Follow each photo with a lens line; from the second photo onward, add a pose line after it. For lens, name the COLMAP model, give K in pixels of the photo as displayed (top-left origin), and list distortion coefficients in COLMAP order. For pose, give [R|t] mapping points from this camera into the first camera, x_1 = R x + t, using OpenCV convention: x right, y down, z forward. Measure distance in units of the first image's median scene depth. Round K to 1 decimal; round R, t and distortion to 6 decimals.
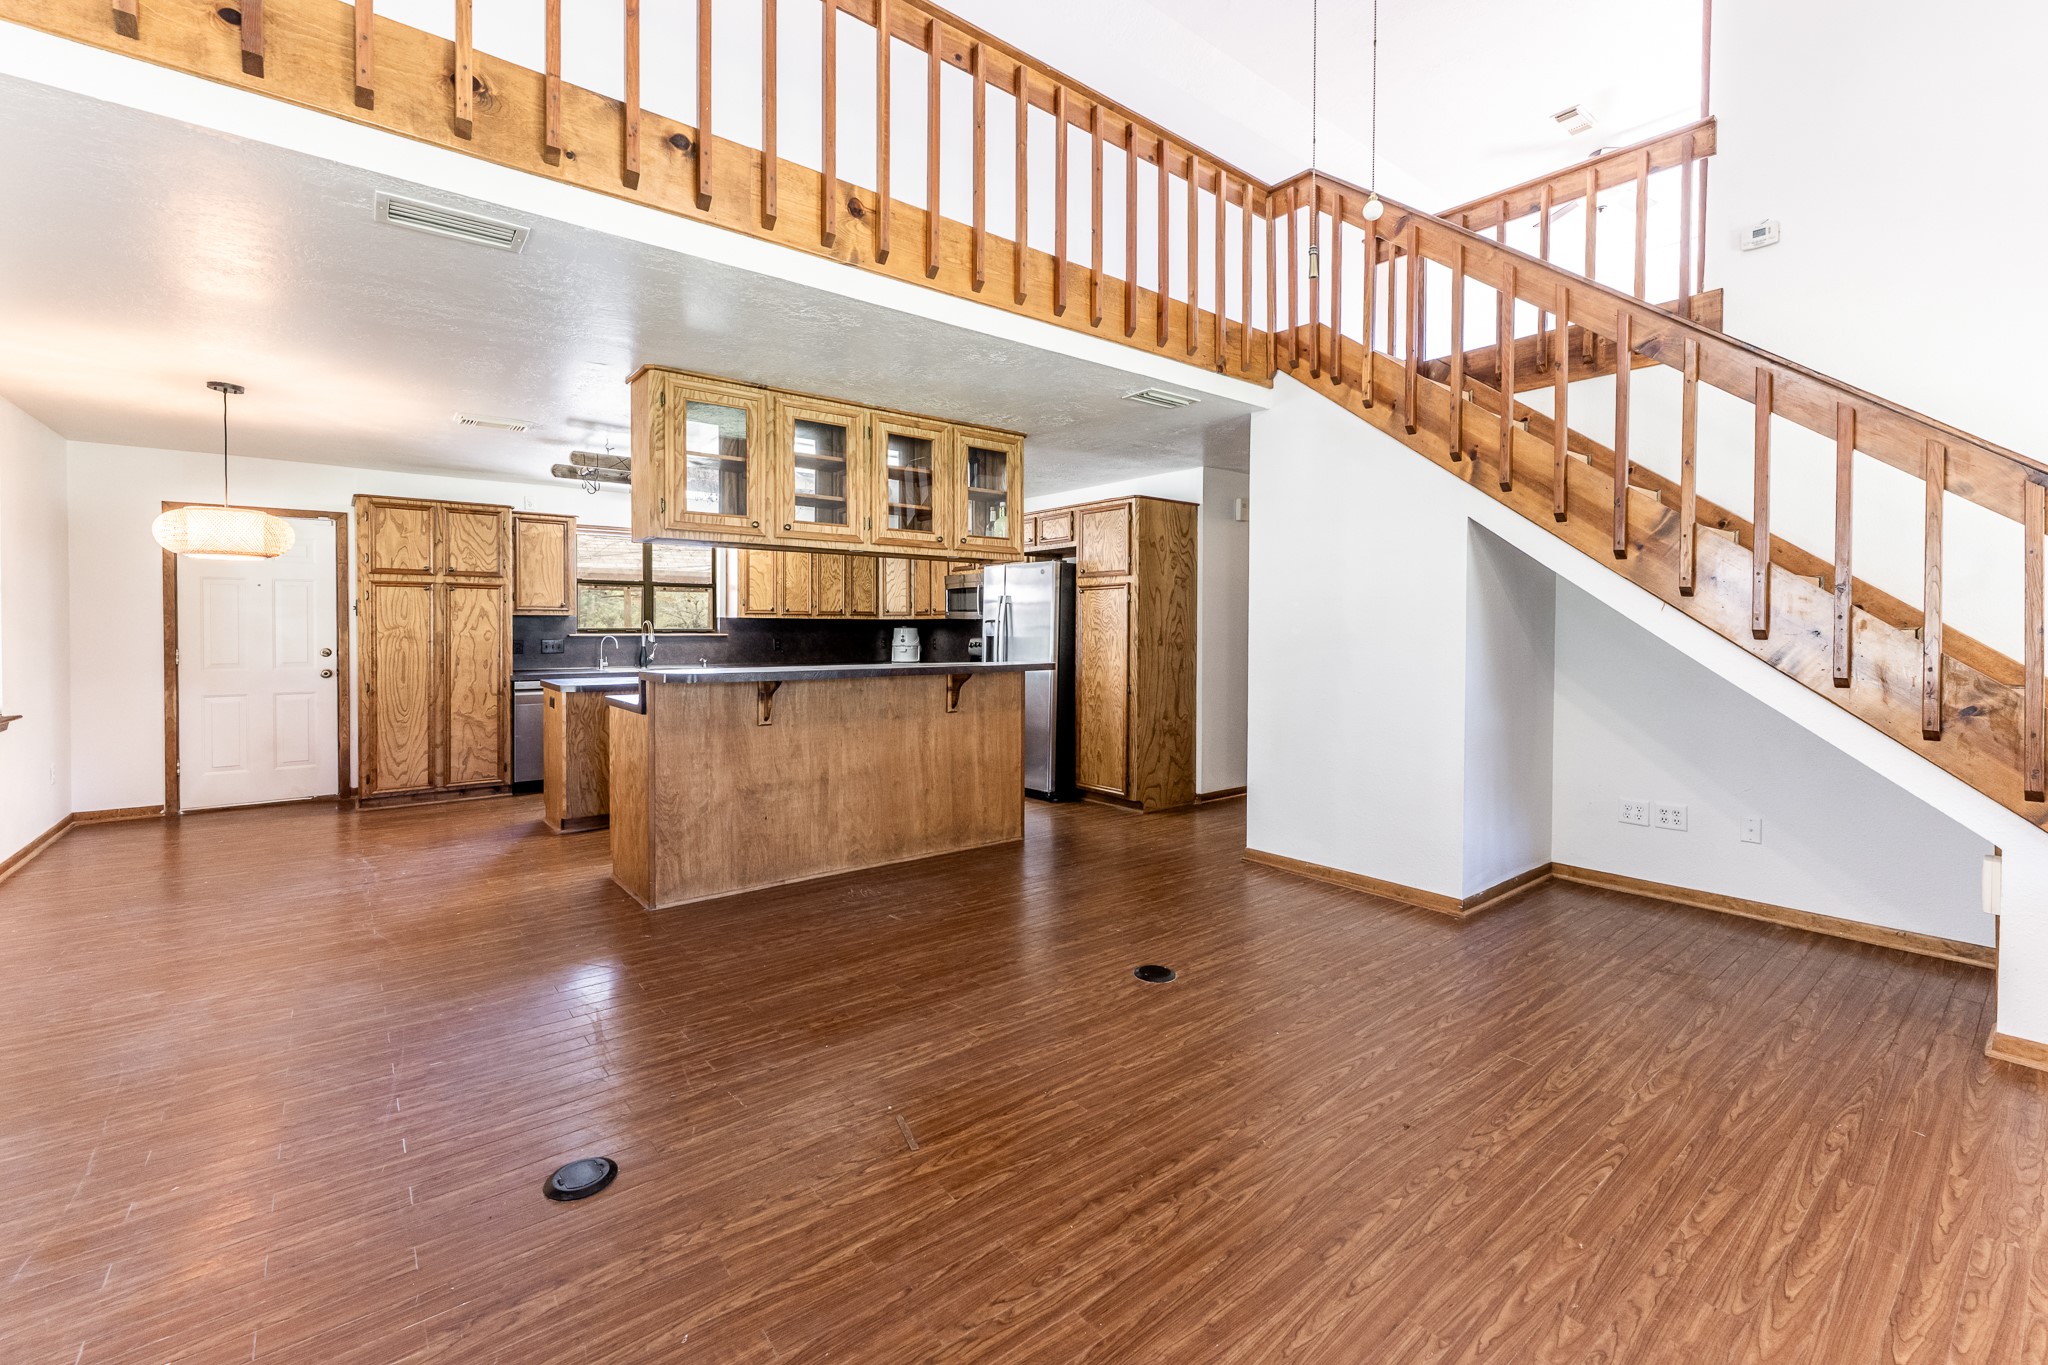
lens RADIAL K [[848.7, 0, 1023.6], [0, 848.7, 652.4], [0, 0, 1]] dist [0.000156, -0.000307]
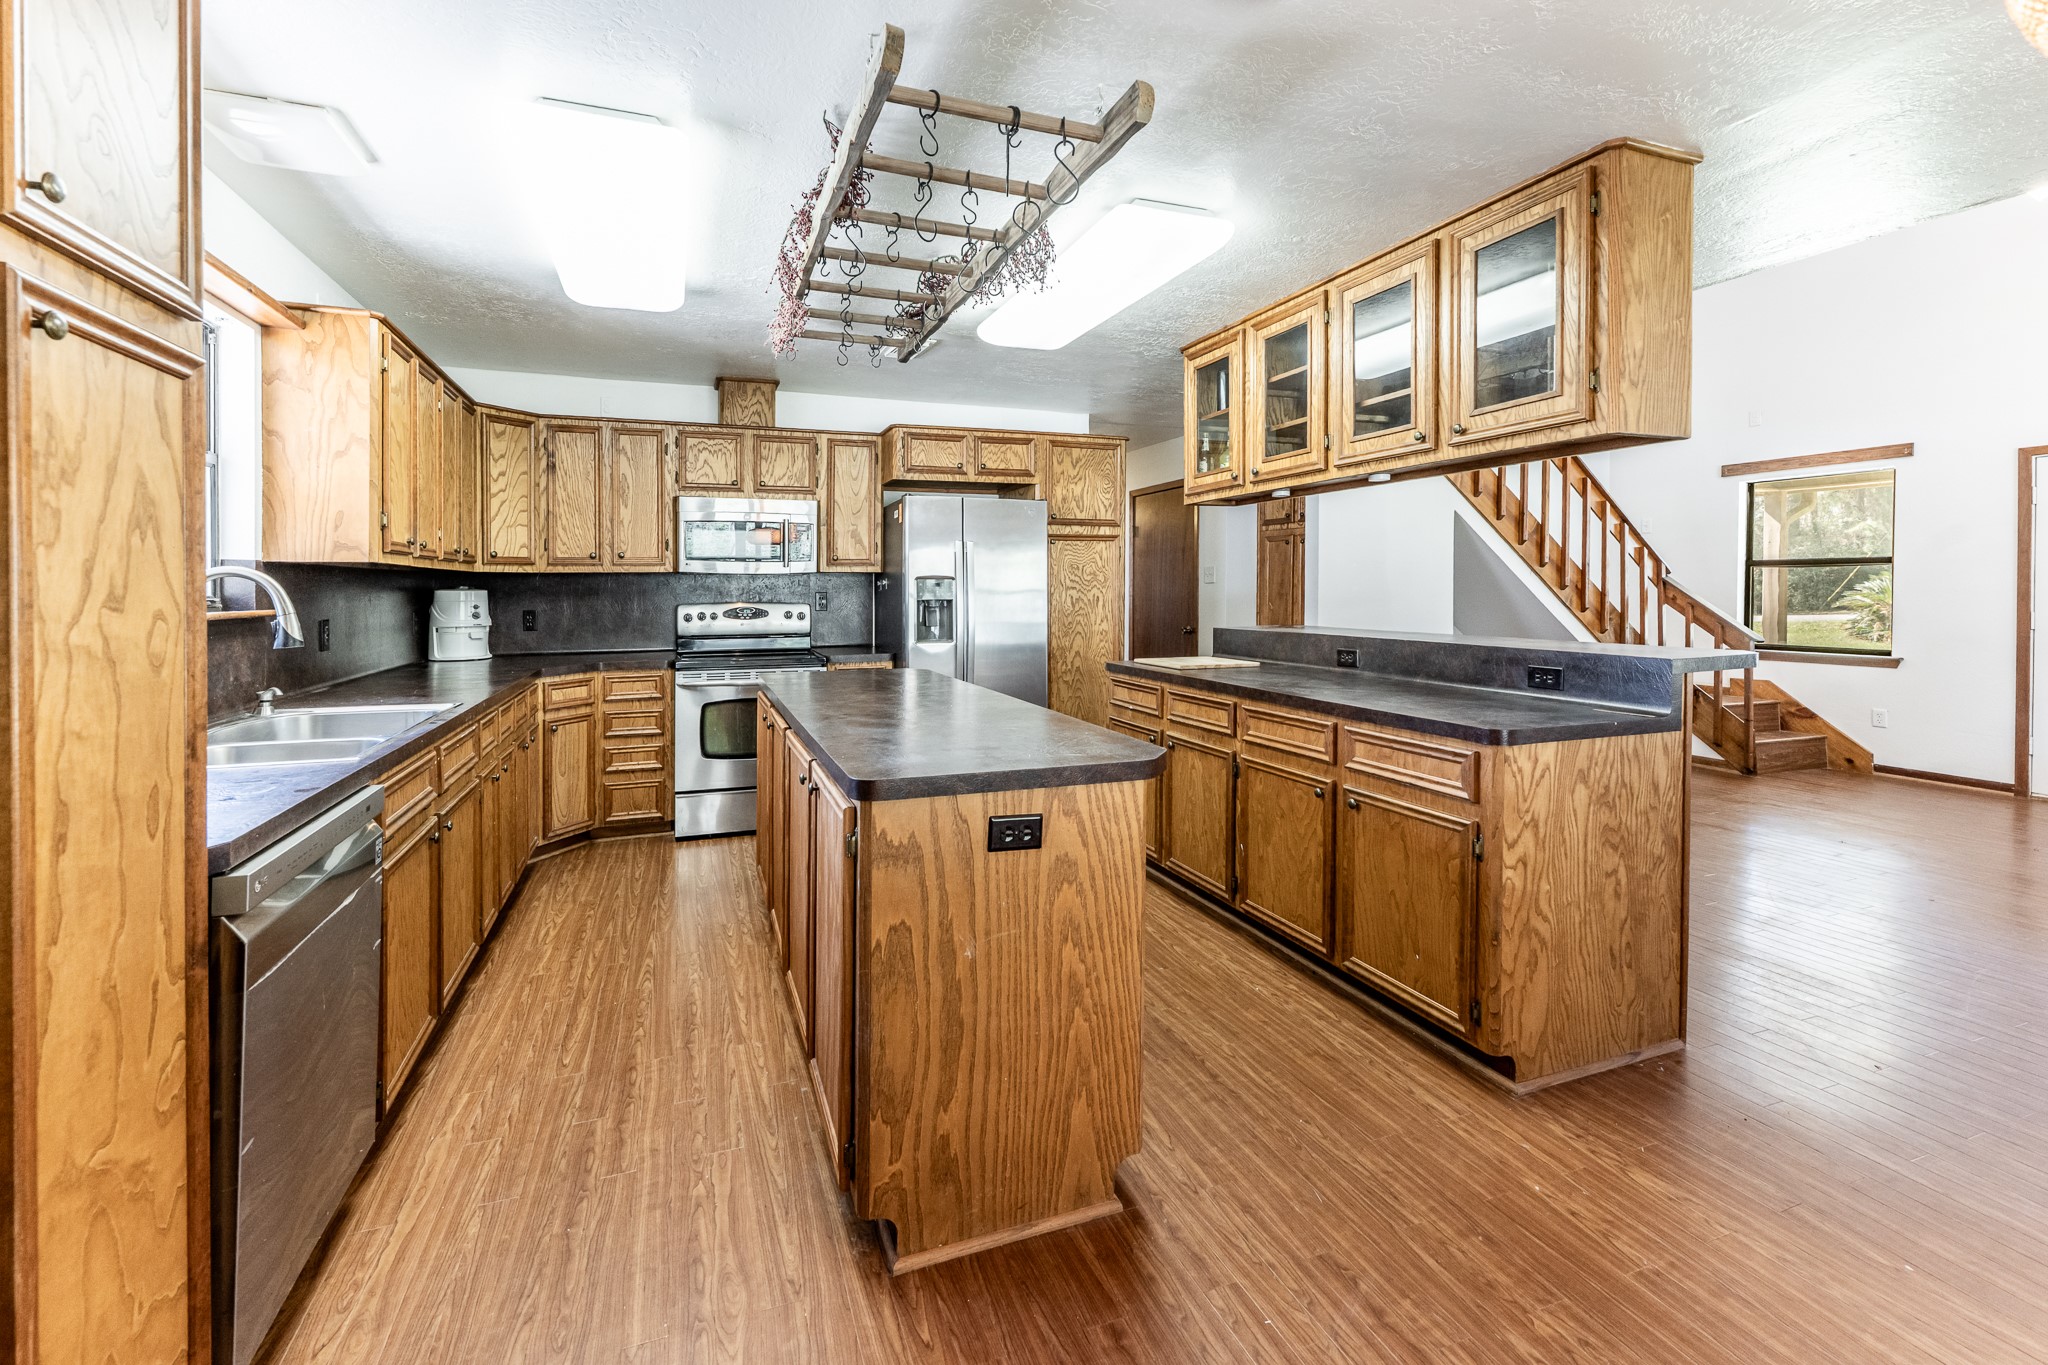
lens RADIAL K [[854.6, 0, 996.4], [0, 854.6, 607.9], [0, 0, 1]] dist [0.009465, -0.000038]
pose [[0.310301, -0.023838, 0.950339, -0.514788], [0.023895, 0.999565, 0.017271, -0.019353], [-0.950338, 0.017349, 0.310736, 0.558334]]
